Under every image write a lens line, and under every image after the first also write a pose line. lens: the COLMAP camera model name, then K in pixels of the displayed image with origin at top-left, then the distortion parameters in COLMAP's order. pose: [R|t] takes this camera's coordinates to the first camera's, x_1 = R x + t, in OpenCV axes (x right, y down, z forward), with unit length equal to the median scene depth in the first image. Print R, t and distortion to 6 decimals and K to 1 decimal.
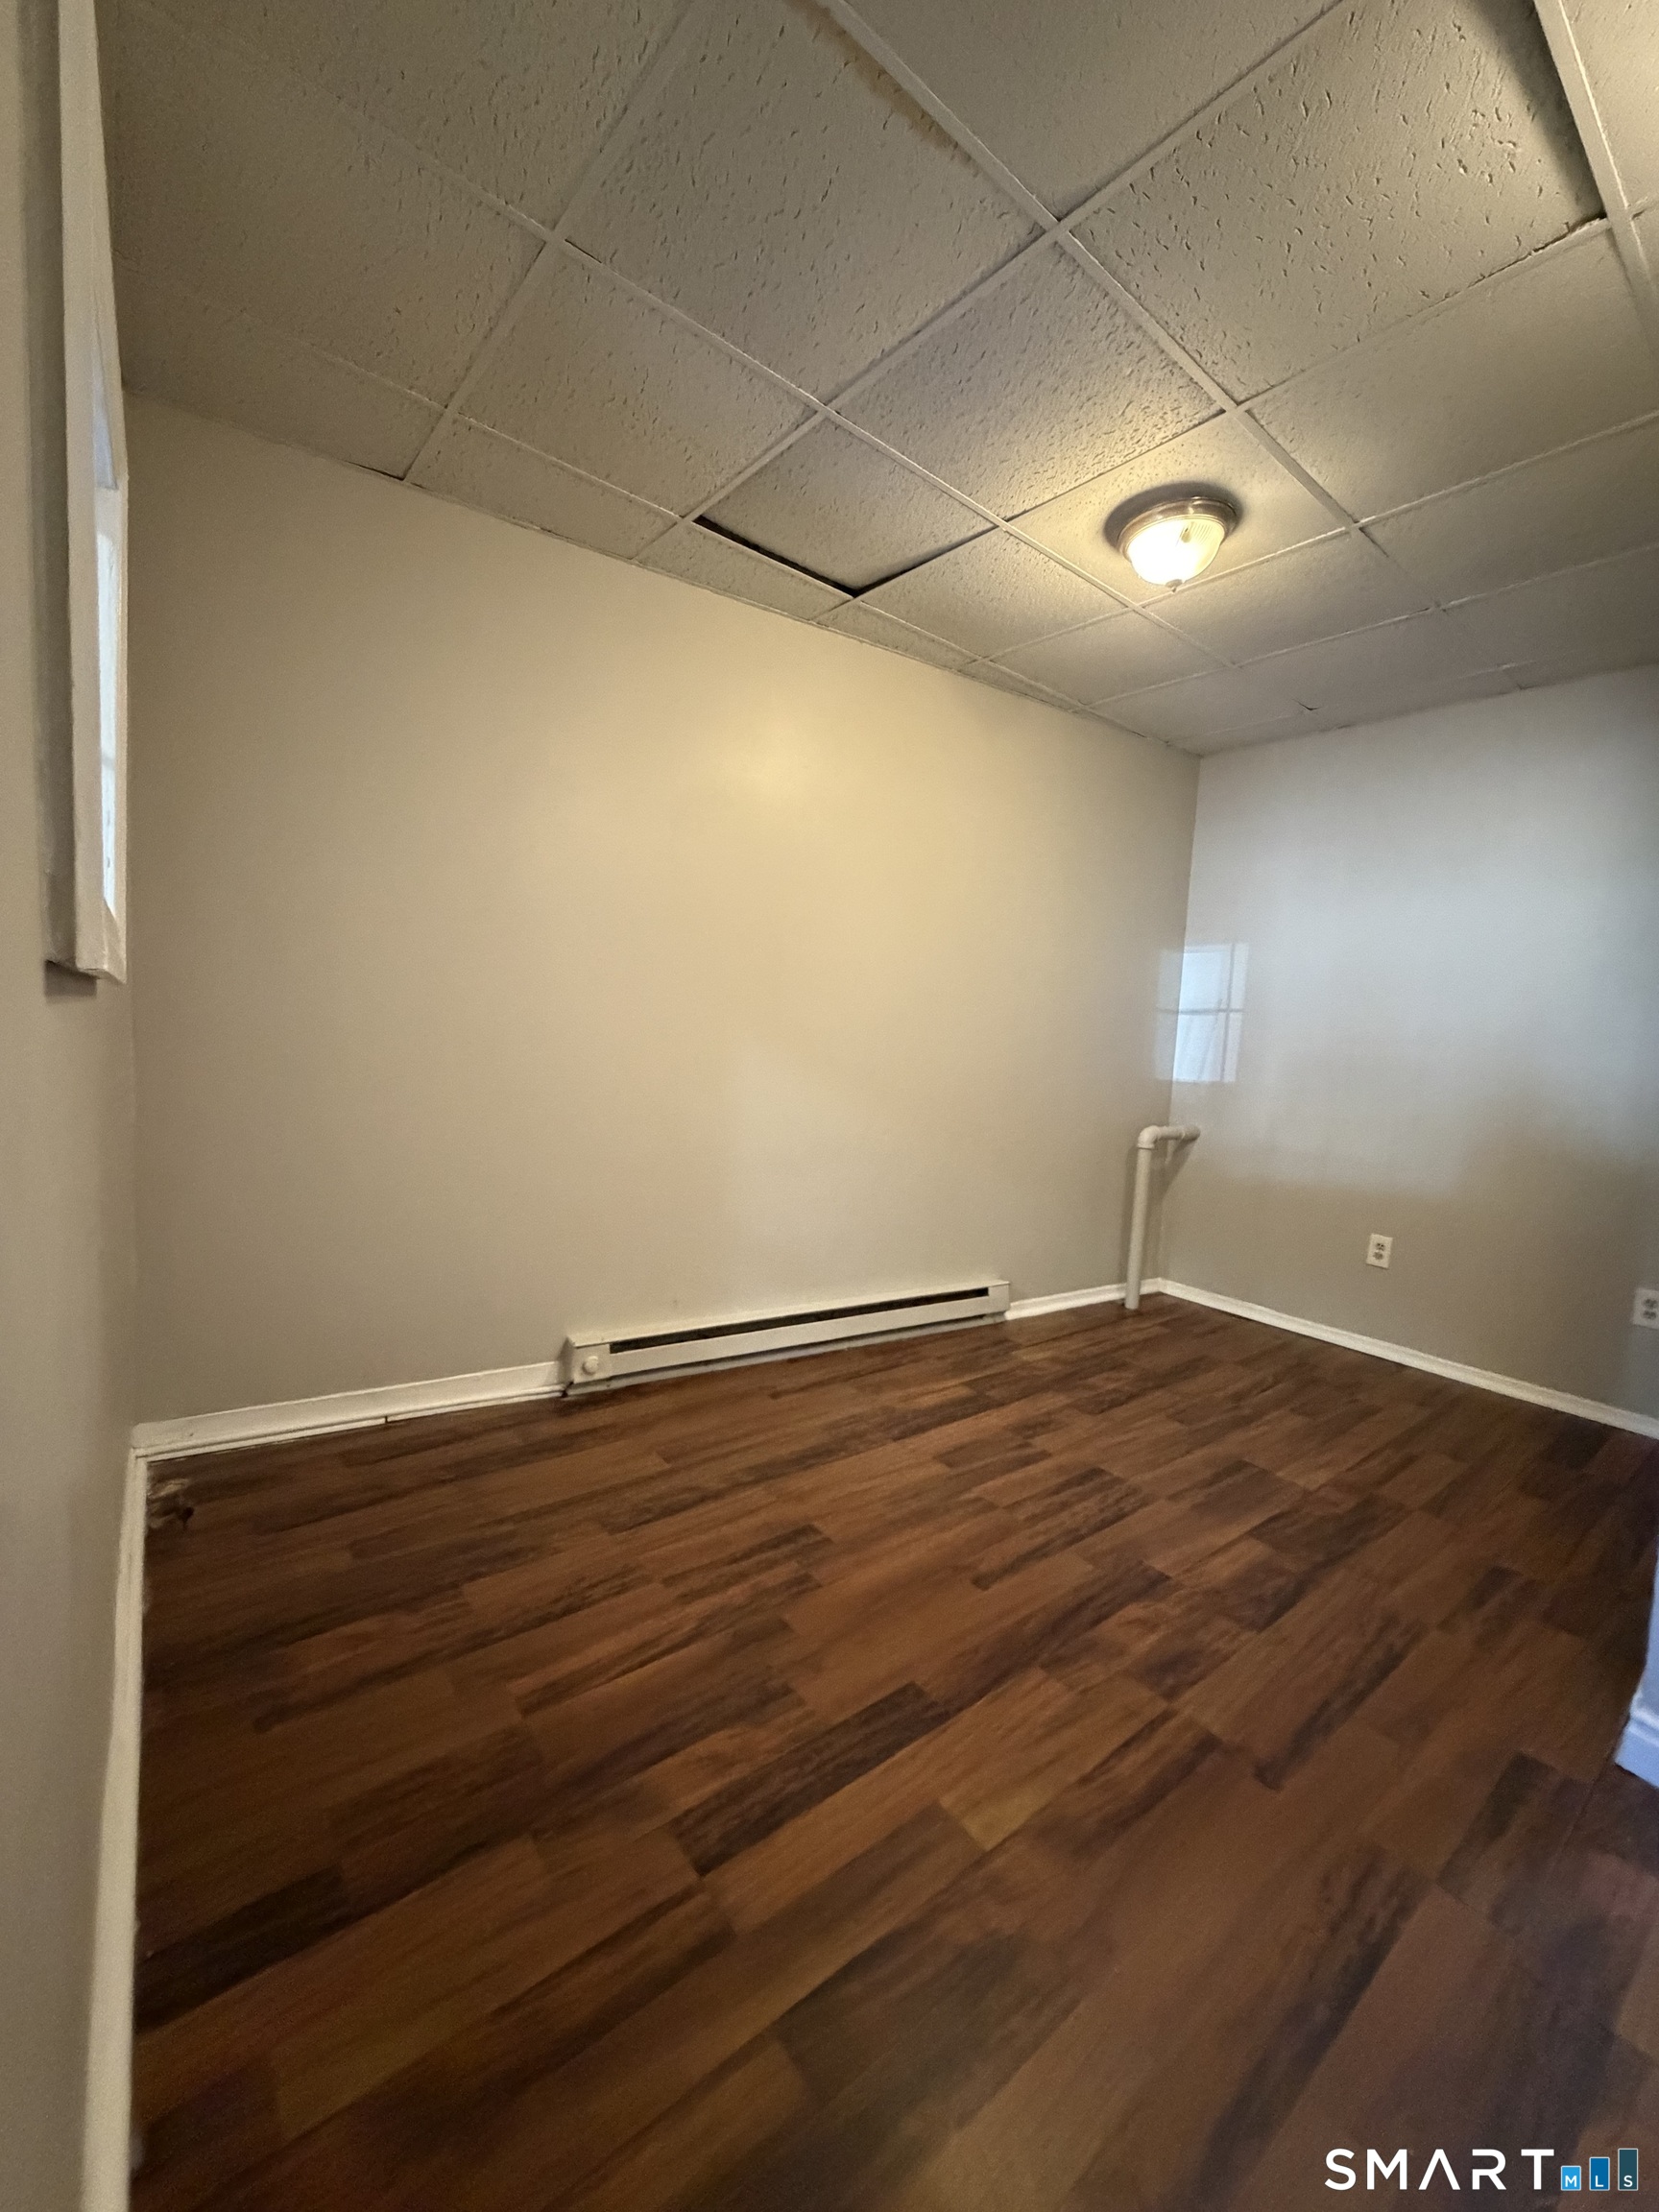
lens RADIAL K [[889.5, 0, 829.5], [0, 889.5, 1106.0], [0, 0, 1]] dist [0.000306, -0.000065]
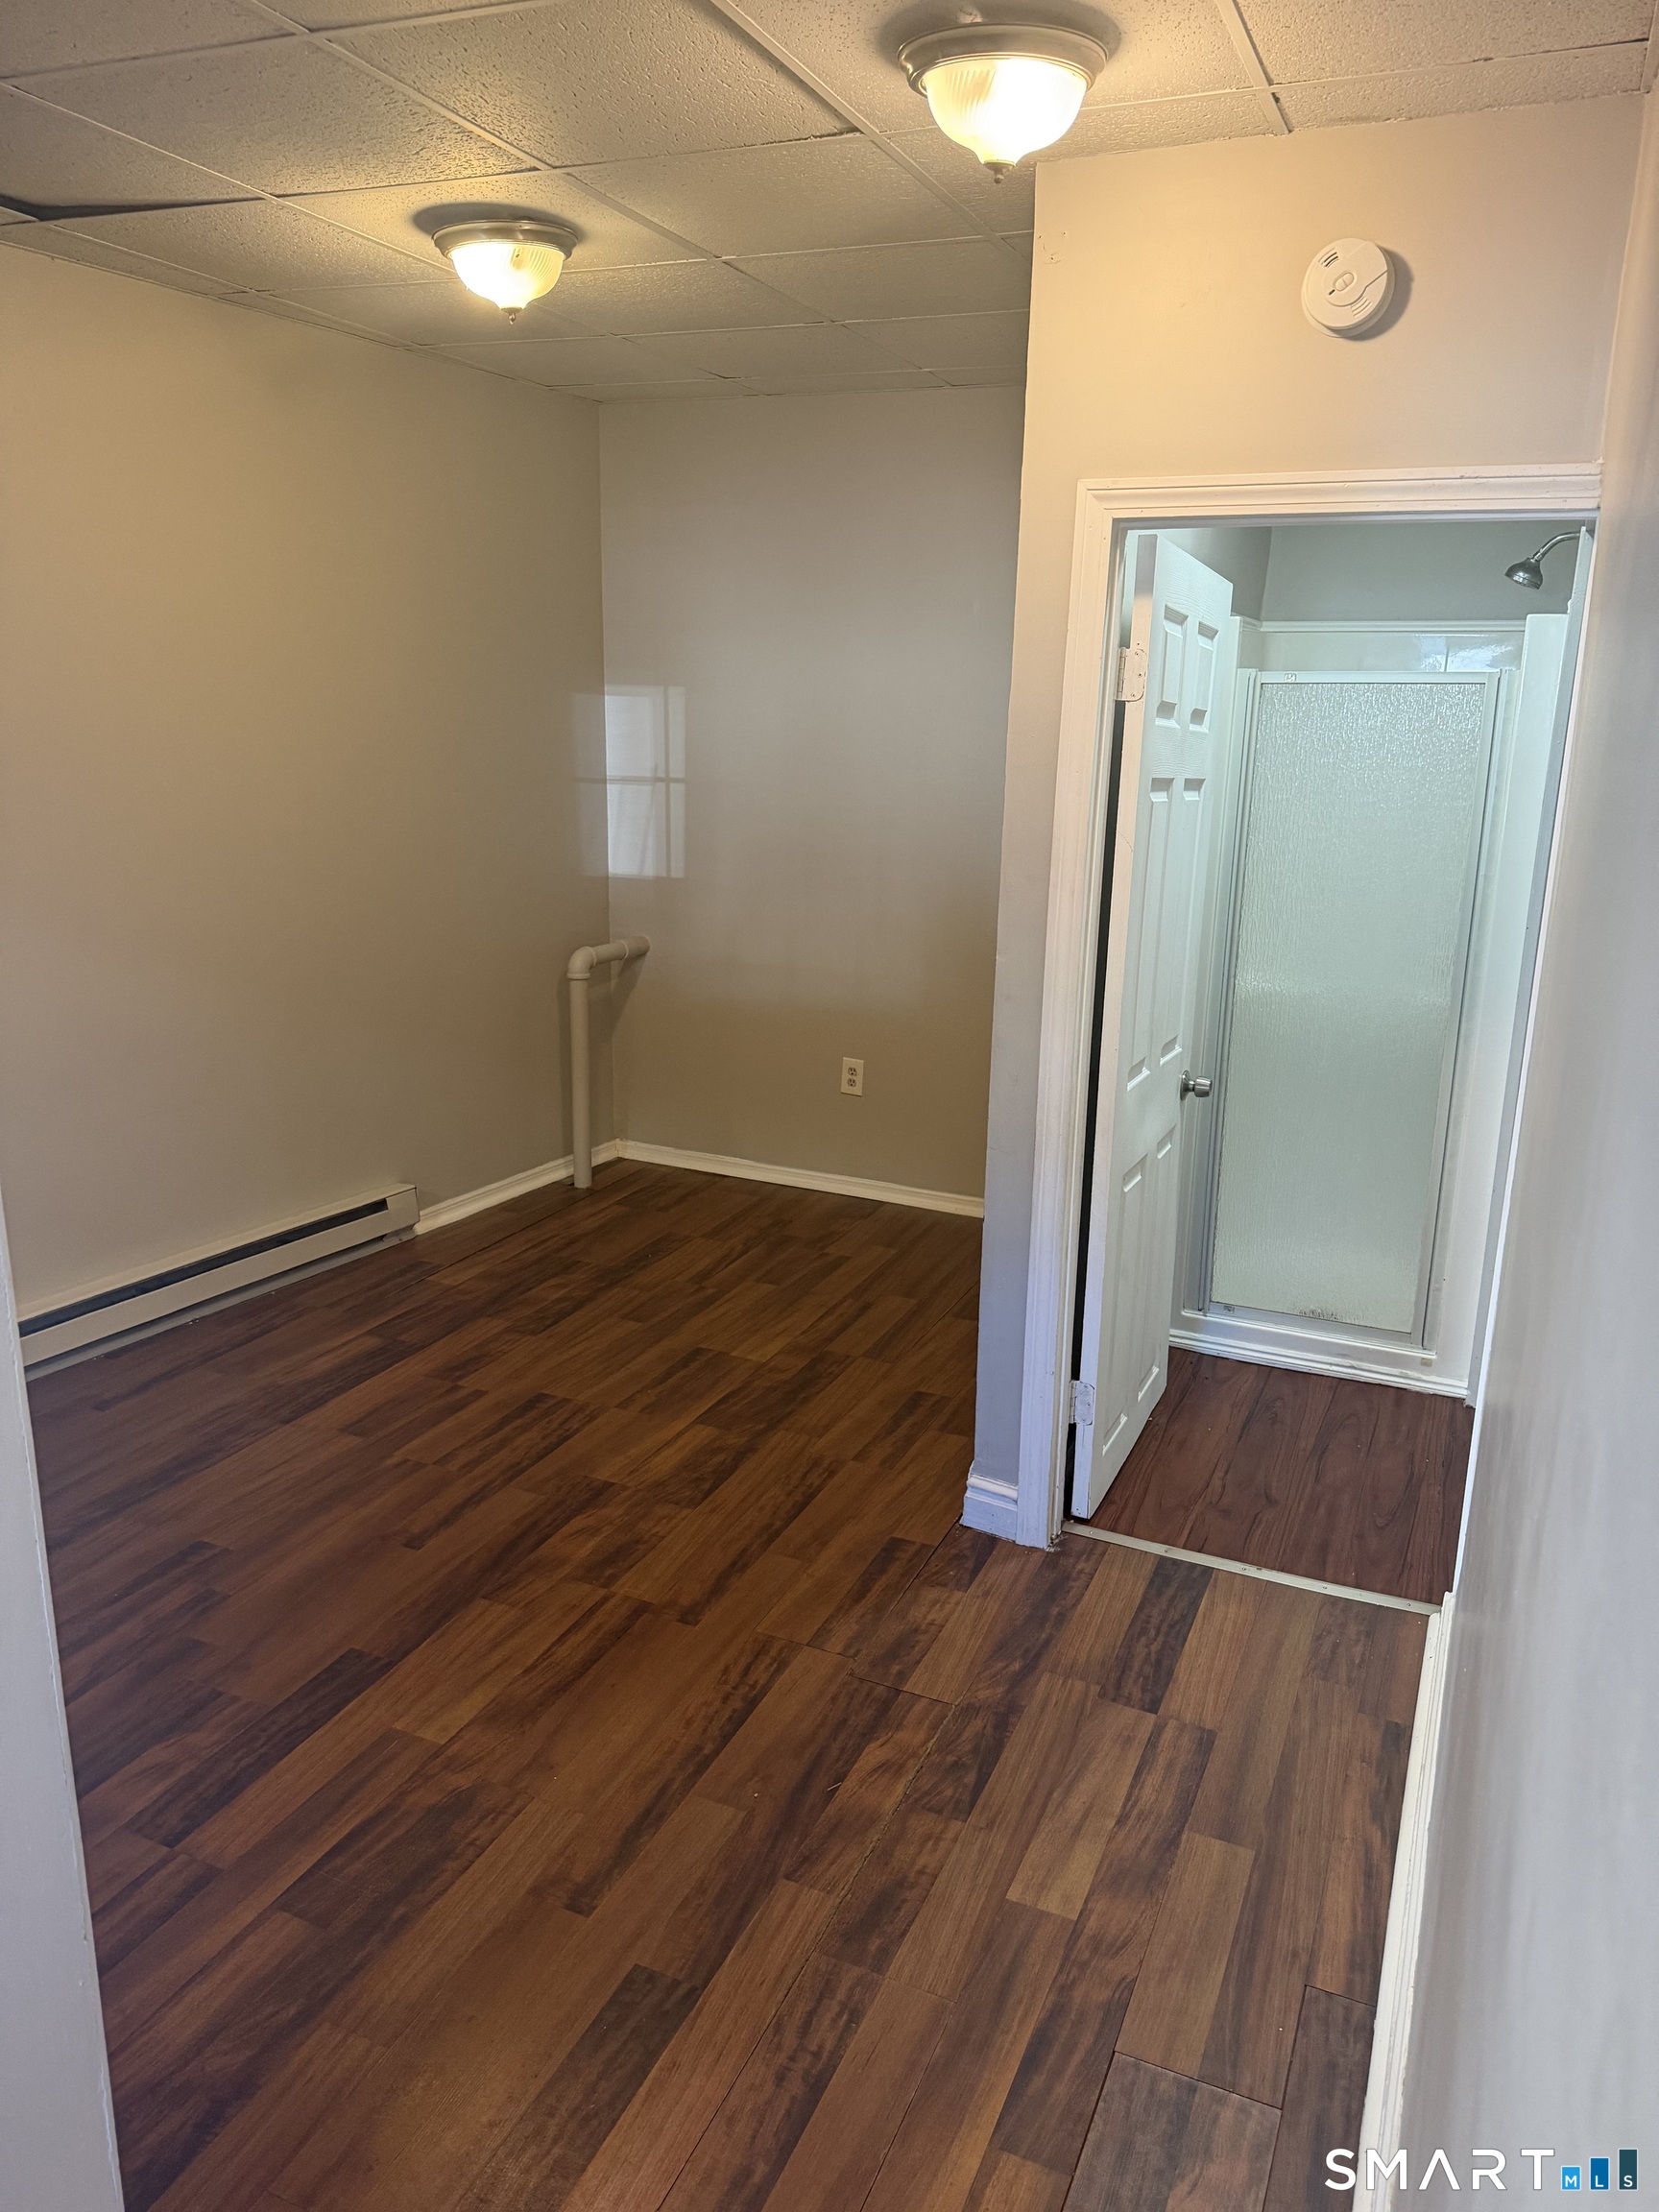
lens RADIAL K [[1583.7, 0, 874.9], [0, 1583.7, 1107.1], [0, 0, 1]] dist [0.132260, -0.197531]
pose [[0.880025, -0.150491, 0.450455, -0.068064], [0.060153, 0.976149, 0.208602, -0.162907], [-0.471103, -0.156478, 0.868088, -0.438429]]
